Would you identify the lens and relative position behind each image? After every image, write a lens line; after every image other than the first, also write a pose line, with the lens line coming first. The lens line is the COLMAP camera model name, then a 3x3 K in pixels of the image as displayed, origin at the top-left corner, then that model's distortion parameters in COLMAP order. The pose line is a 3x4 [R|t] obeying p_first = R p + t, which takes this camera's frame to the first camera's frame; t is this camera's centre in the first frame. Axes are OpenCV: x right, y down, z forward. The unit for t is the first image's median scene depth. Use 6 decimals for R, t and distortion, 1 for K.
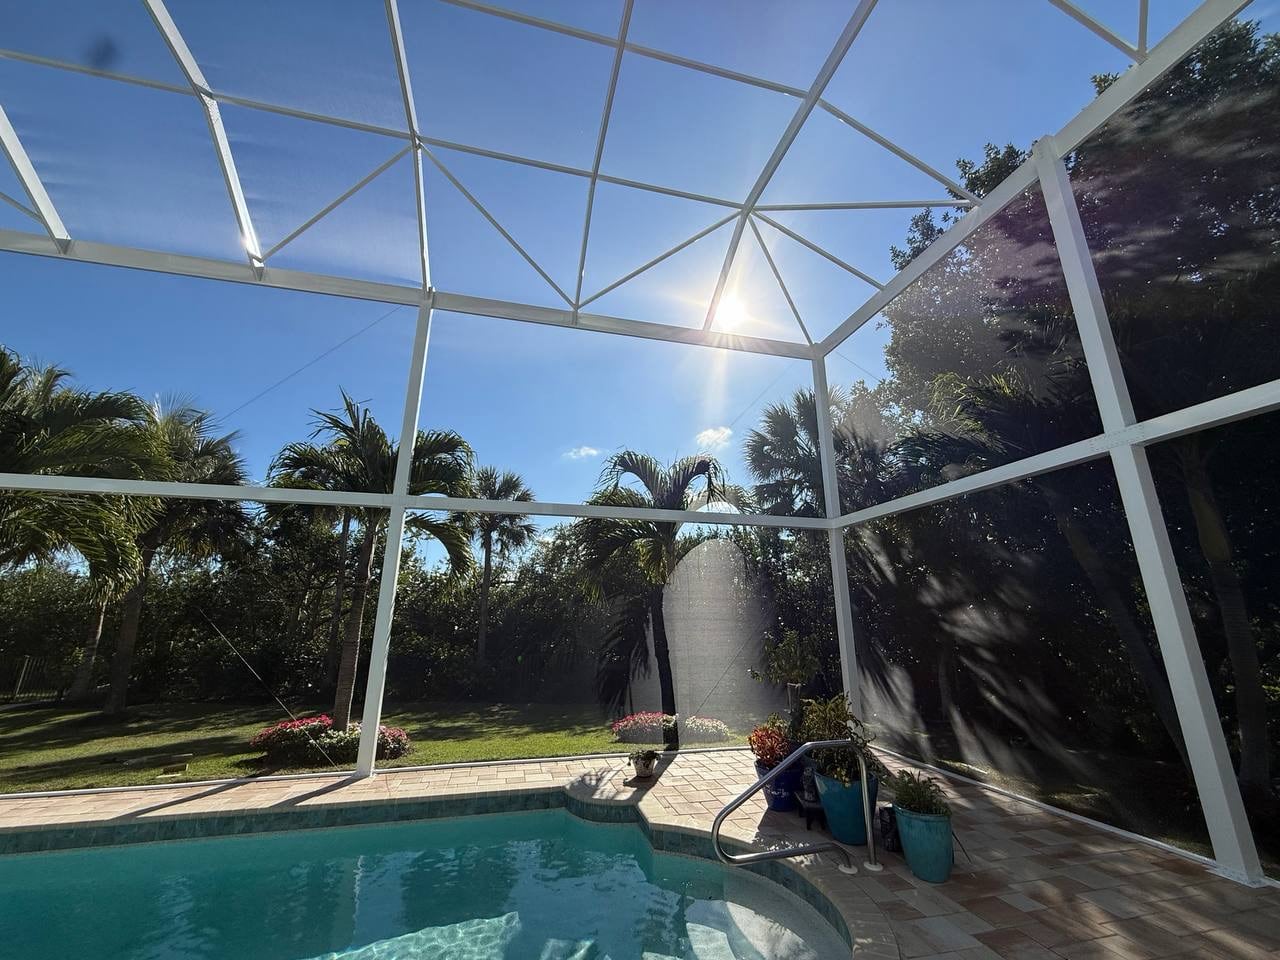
lens RADIAL K [[508.4, 0, 637.0], [0, 508.4, 480.2], [0, 0, 1]] dist [-0.000550, -0.000272]
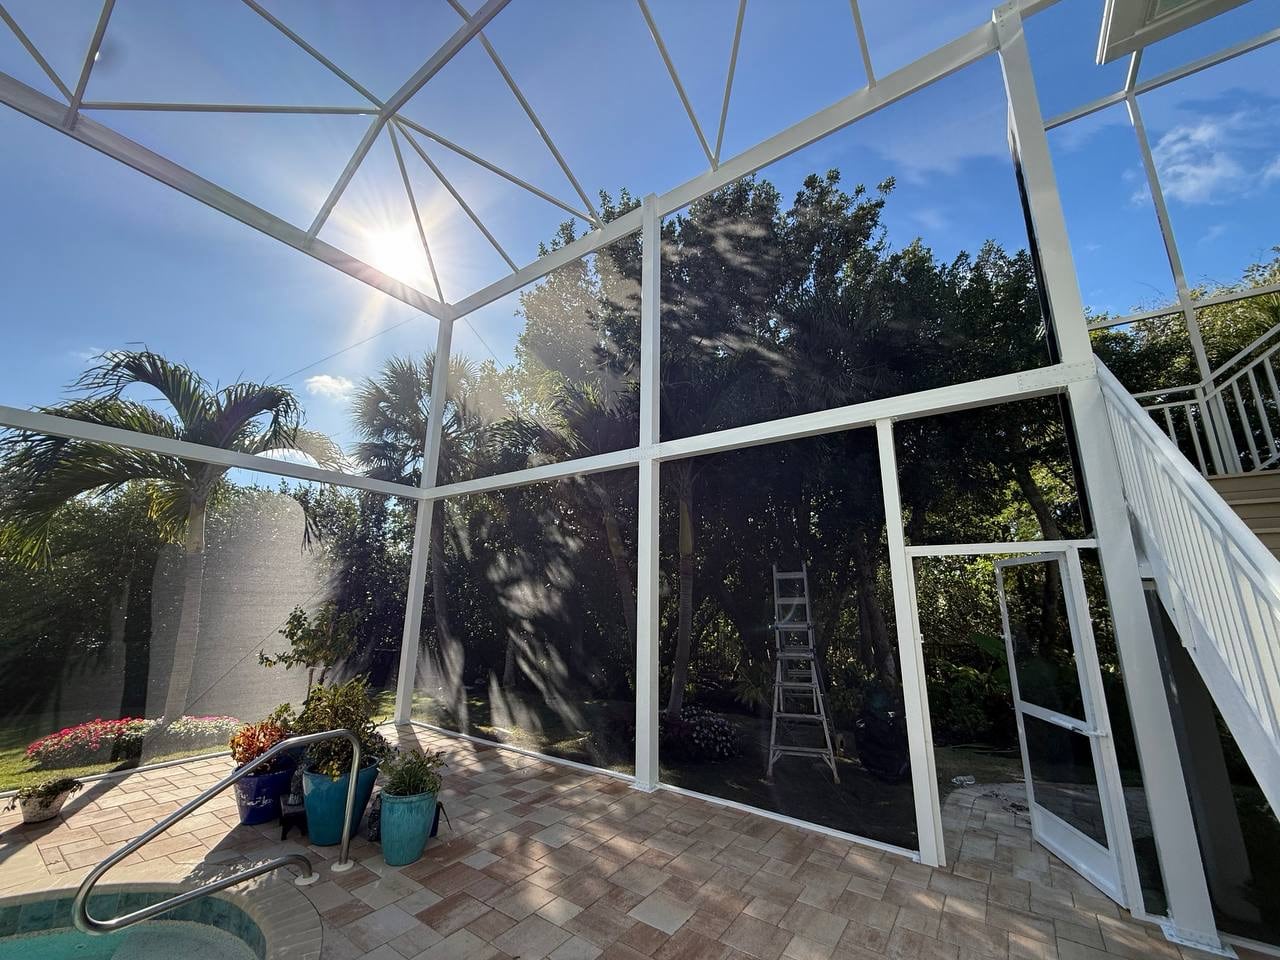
lens RADIAL K [[508.4, 0, 637.0], [0, 508.4, 480.2], [0, 0, 1]] dist [-0.000550, -0.000272]
pose [[0.759417, 0.154218, 0.632063, 0.128663], [-0.182863, 0.982933, -0.020120, 0.011199], [-0.624378, -0.100301, 0.774656, 0.035911]]
